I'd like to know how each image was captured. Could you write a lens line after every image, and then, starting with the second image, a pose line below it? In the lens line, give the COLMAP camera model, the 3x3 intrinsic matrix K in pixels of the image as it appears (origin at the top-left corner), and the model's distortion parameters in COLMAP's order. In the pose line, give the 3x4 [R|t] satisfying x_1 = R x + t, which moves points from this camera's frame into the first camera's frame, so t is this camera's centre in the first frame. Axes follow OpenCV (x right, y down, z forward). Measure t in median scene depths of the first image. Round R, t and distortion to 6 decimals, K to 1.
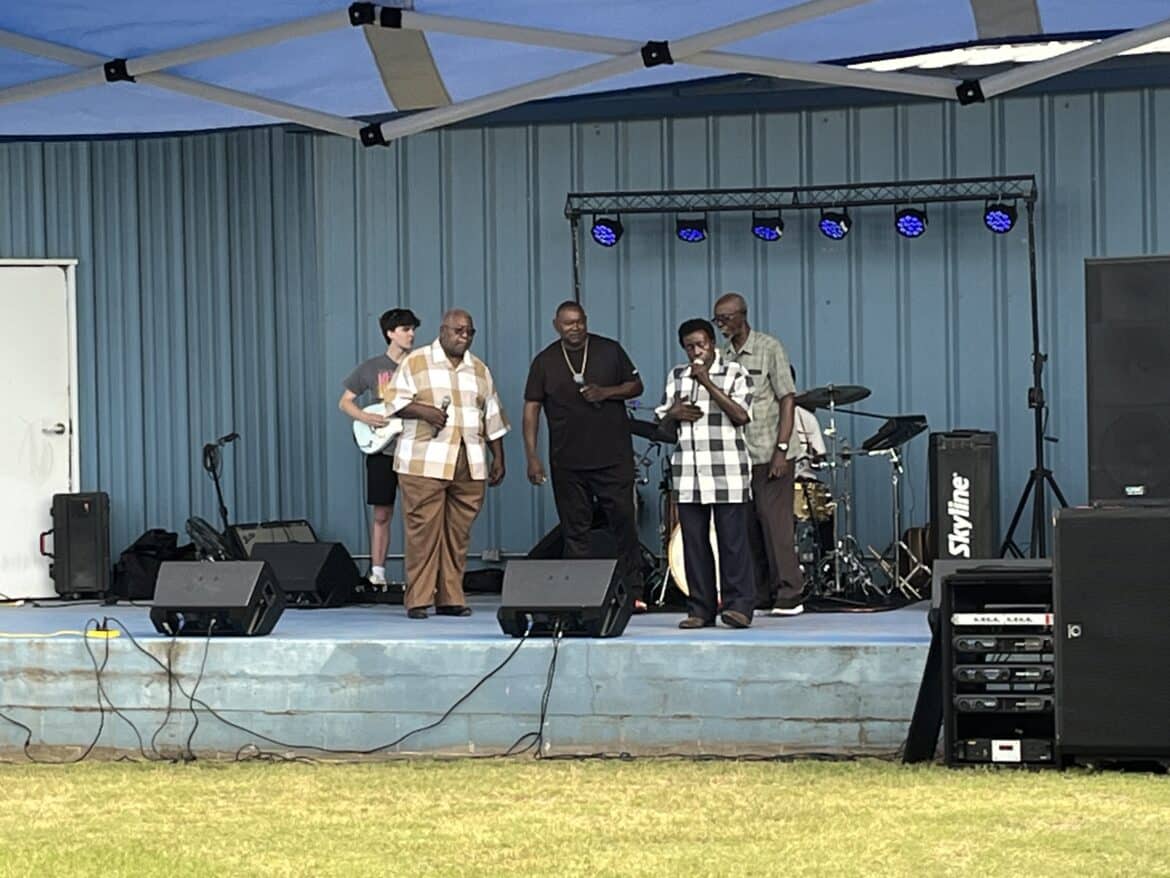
lens RADIAL K [[3340.2, 0, 585.0], [0, 3340.2, 439.0], [0, 0, 1]] dist [0.127885, -0.239325]
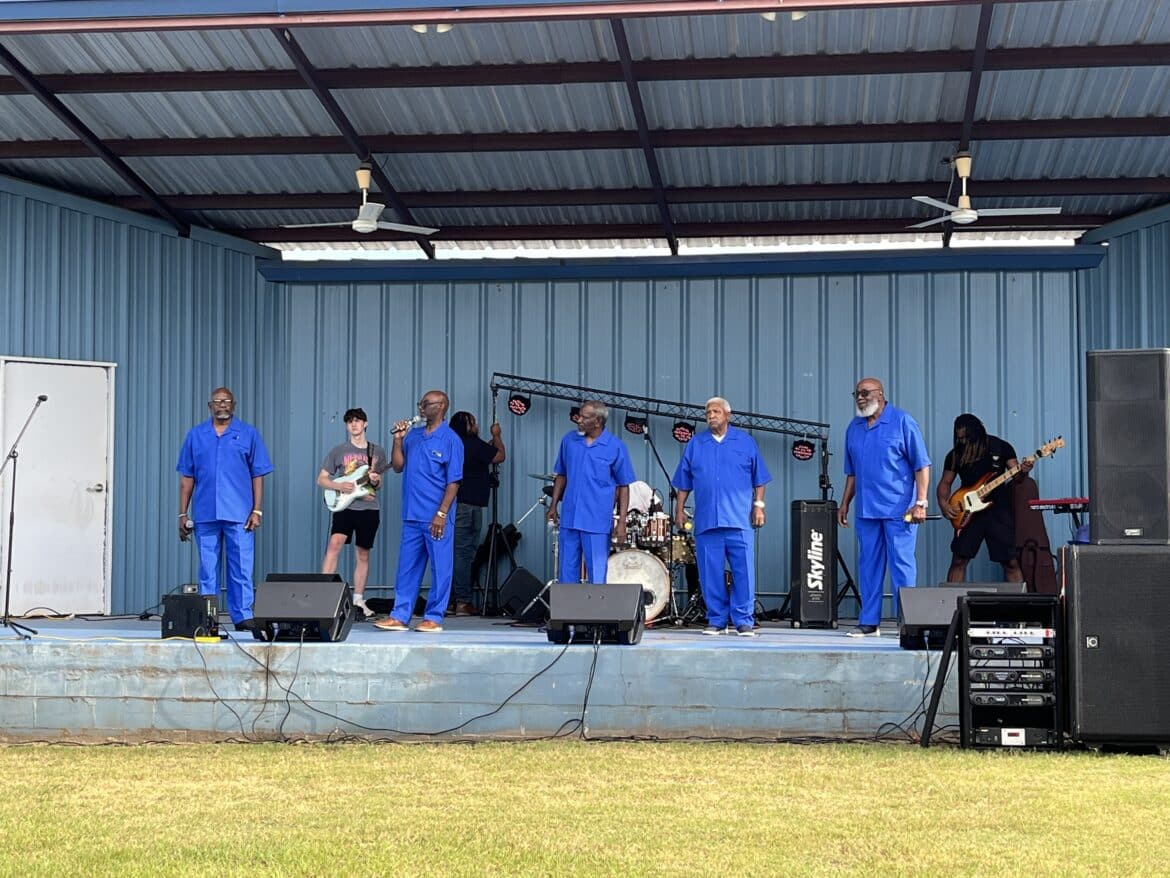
lens RADIAL K [[1787.0, 0, 558.7], [0, 1787.0, 437.8], [0, 0, 1]] dist [0.168480, -0.701465]
pose [[0.974645, 0.034360, 0.221105, -0.169336], [-0.020780, 0.997768, -0.063454, 0.023207], [-0.222792, 0.057250, 0.973183, 0.315596]]
